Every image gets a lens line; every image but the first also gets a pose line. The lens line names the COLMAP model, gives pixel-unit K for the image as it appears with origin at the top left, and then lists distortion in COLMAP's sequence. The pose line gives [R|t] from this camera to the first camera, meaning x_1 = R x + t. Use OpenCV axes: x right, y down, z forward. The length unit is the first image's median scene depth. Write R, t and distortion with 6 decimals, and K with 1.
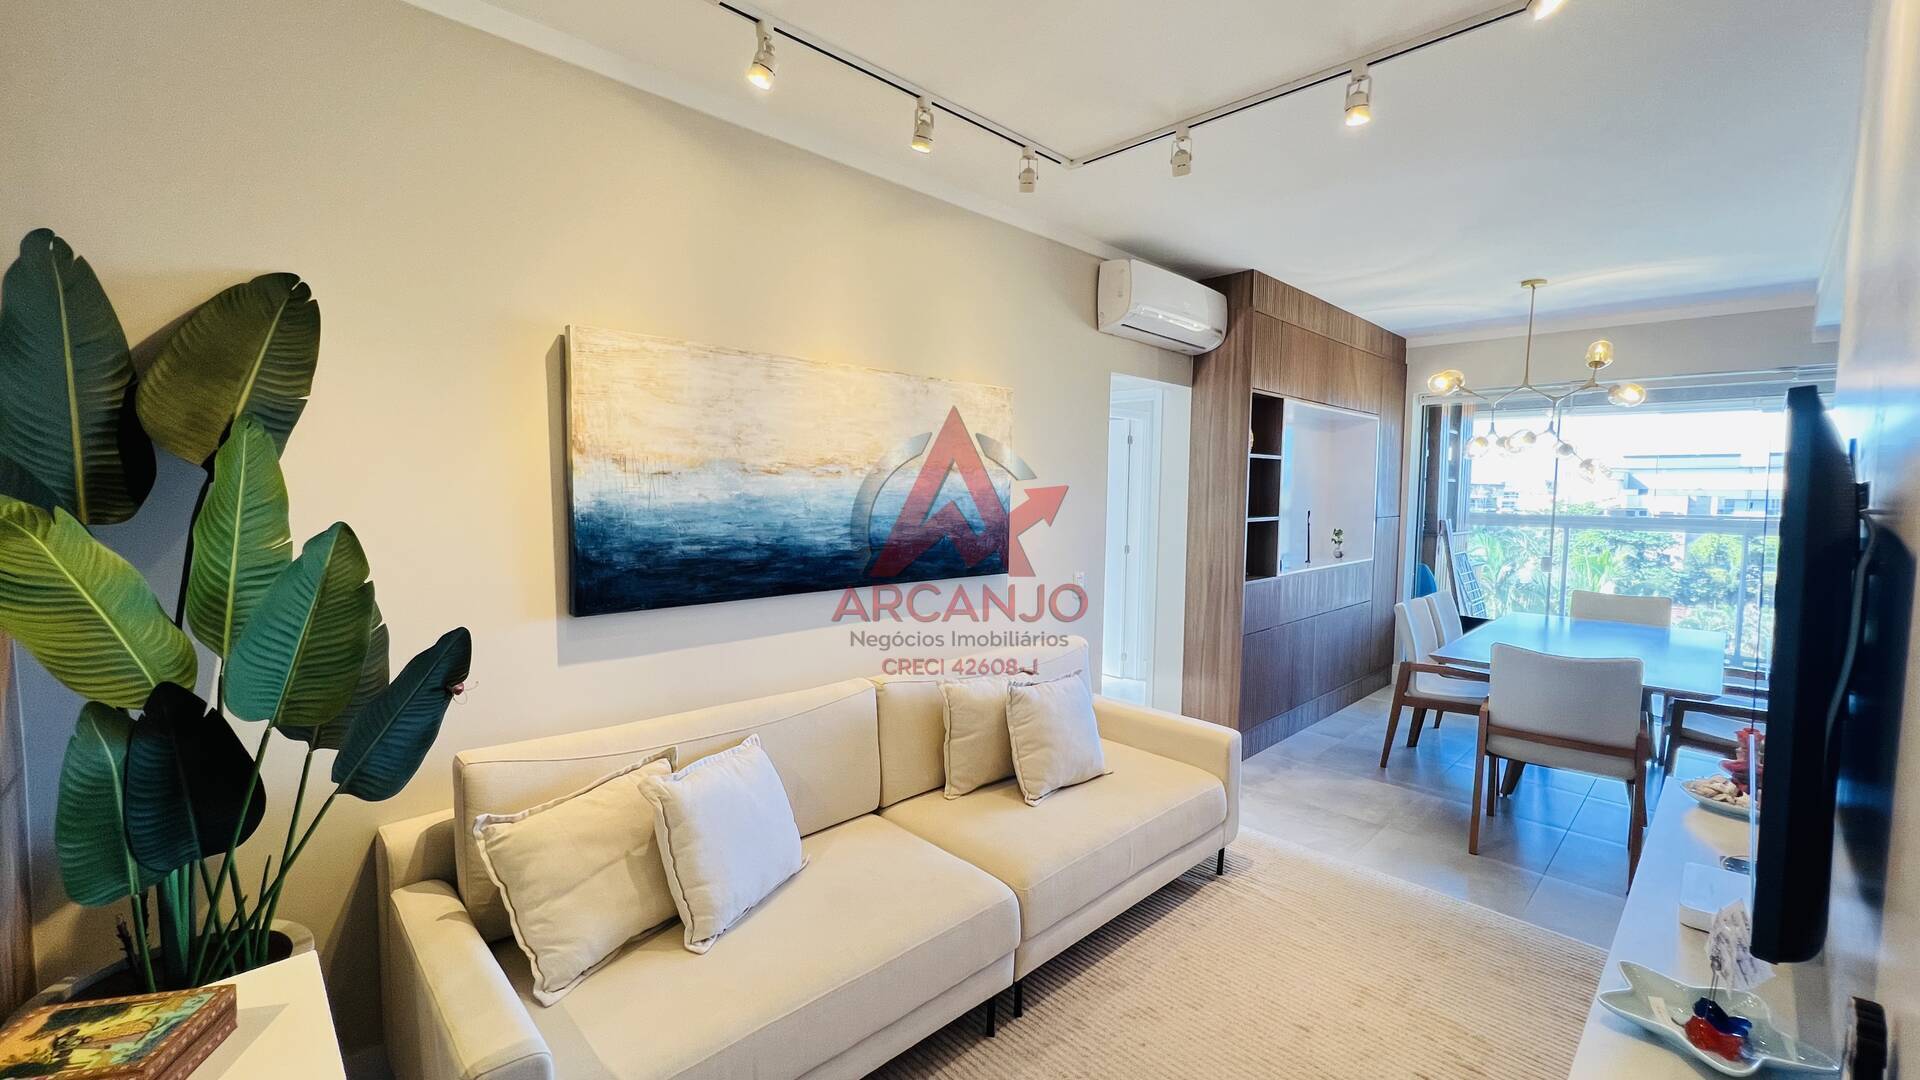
lens RADIAL K [[770.8, 0, 952.4], [0, 770.8, 539.0], [0, 0, 1]] dist [-0.002918, 0.000930]
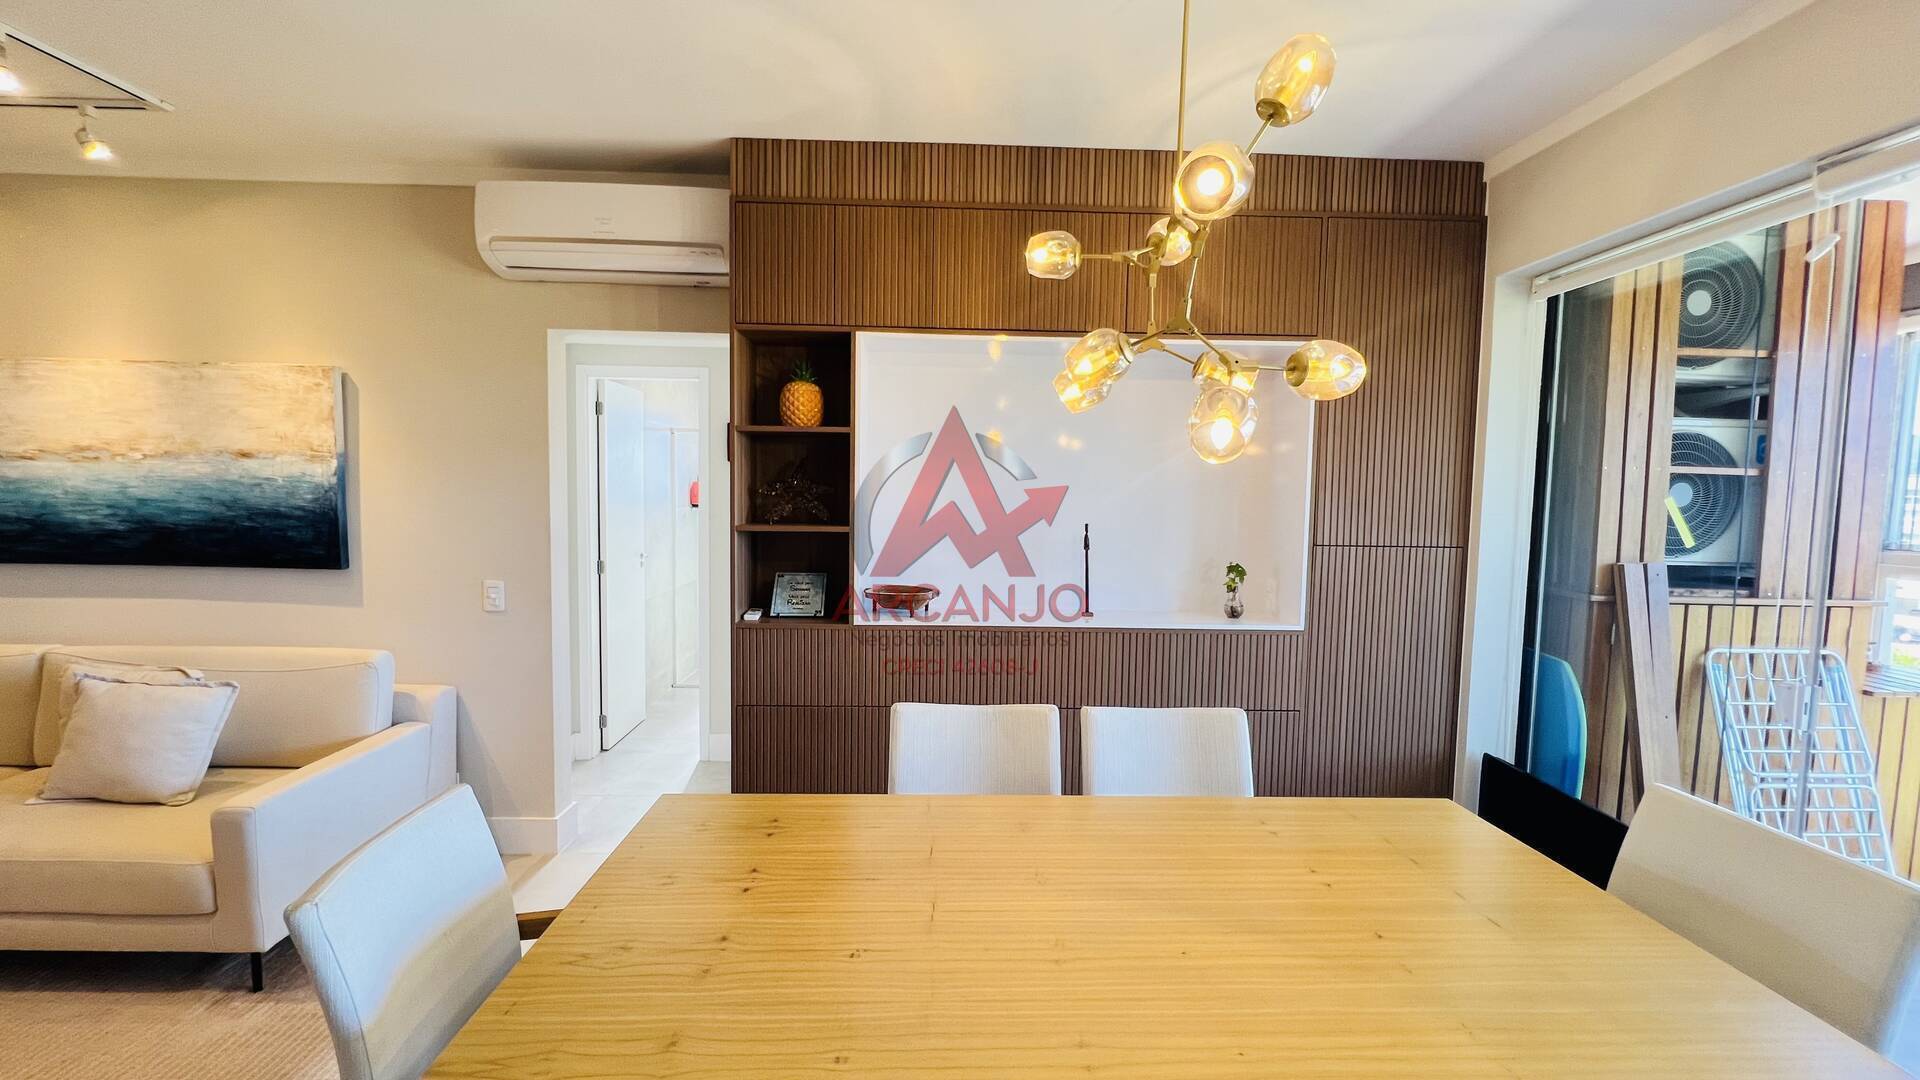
lens RADIAL K [[770.8, 0, 952.4], [0, 770.8, 539.0], [0, 0, 1]] dist [-0.002918, 0.000930]
pose [[0.736503, 0.048692, -0.674679, 1.419748], [-0.056113, 0.998366, 0.010798, -0.048366], [0.674102, 0.029905, 0.738032, 0.959262]]
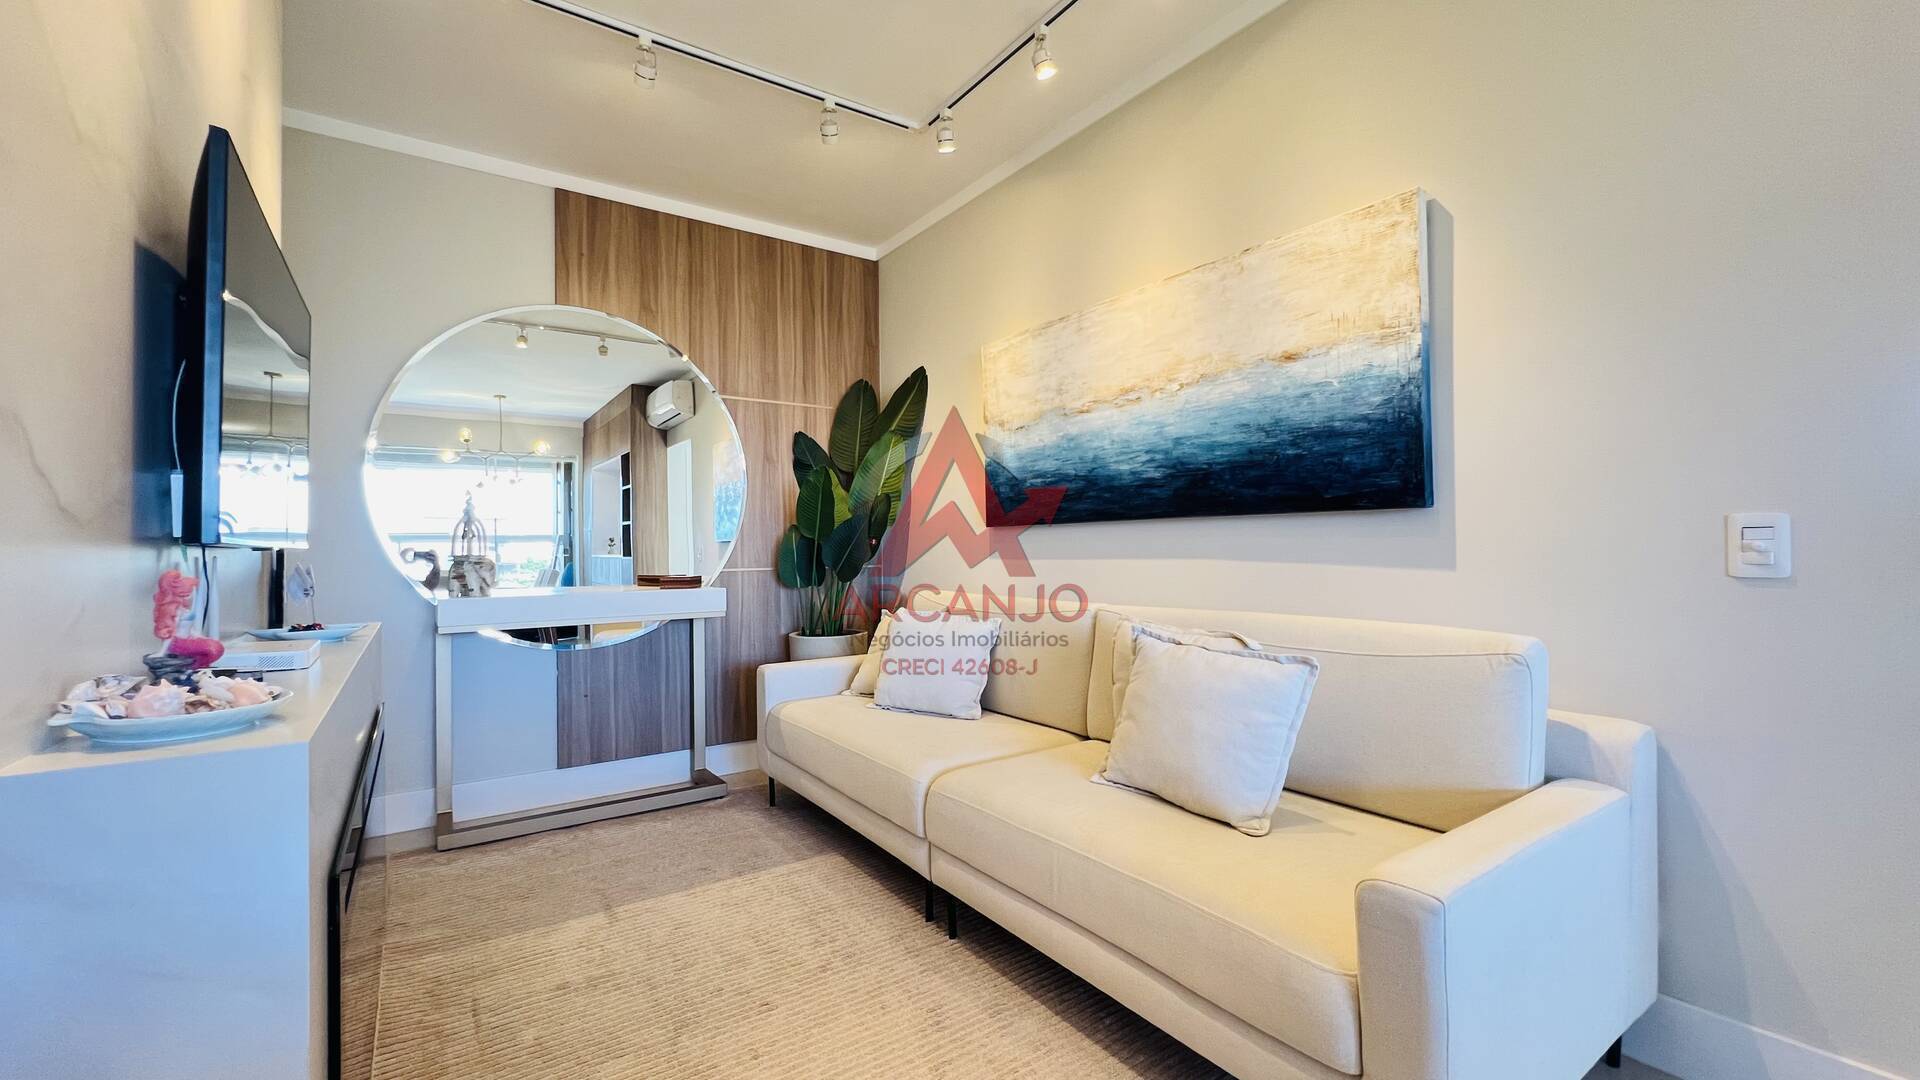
lens RADIAL K [[770.8, 0, 952.4], [0, 770.8, 539.0], [0, 0, 1]] dist [-0.002918, 0.000930]
pose [[-0.161175, -0.022618, -0.986667, 0.806633], [-0.057356, 0.998262, -0.013514, 0.112434], [0.985258, 0.054413, -0.162192, 0.882604]]
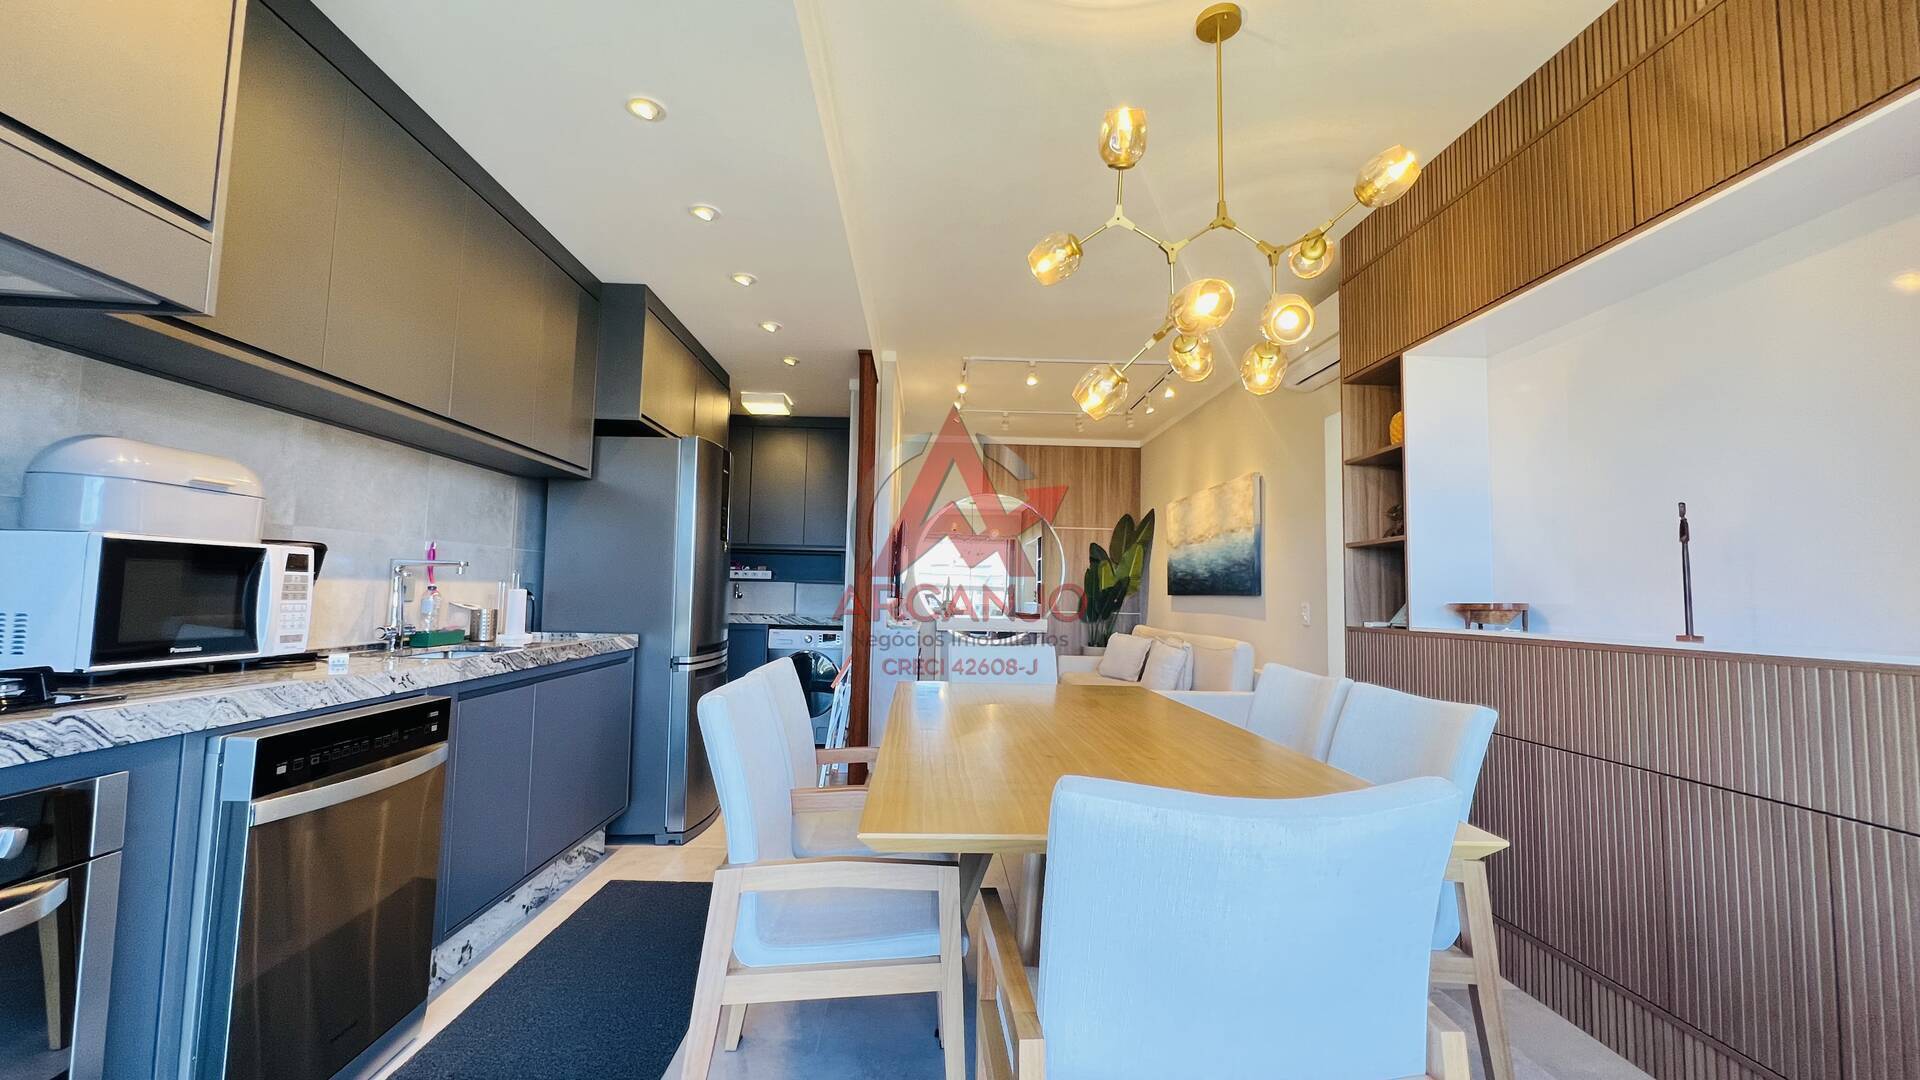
lens RADIAL K [[770.8, 0, 952.4], [0, 770.8, 539.0], [0, 0, 1]] dist [-0.002918, 0.000930]
pose [[-0.669906, -0.082325, -0.737867, 1.810578], [-0.081369, 0.995988, -0.037250, 0.045295], [0.737973, 0.035085, -0.673917, 1.827920]]
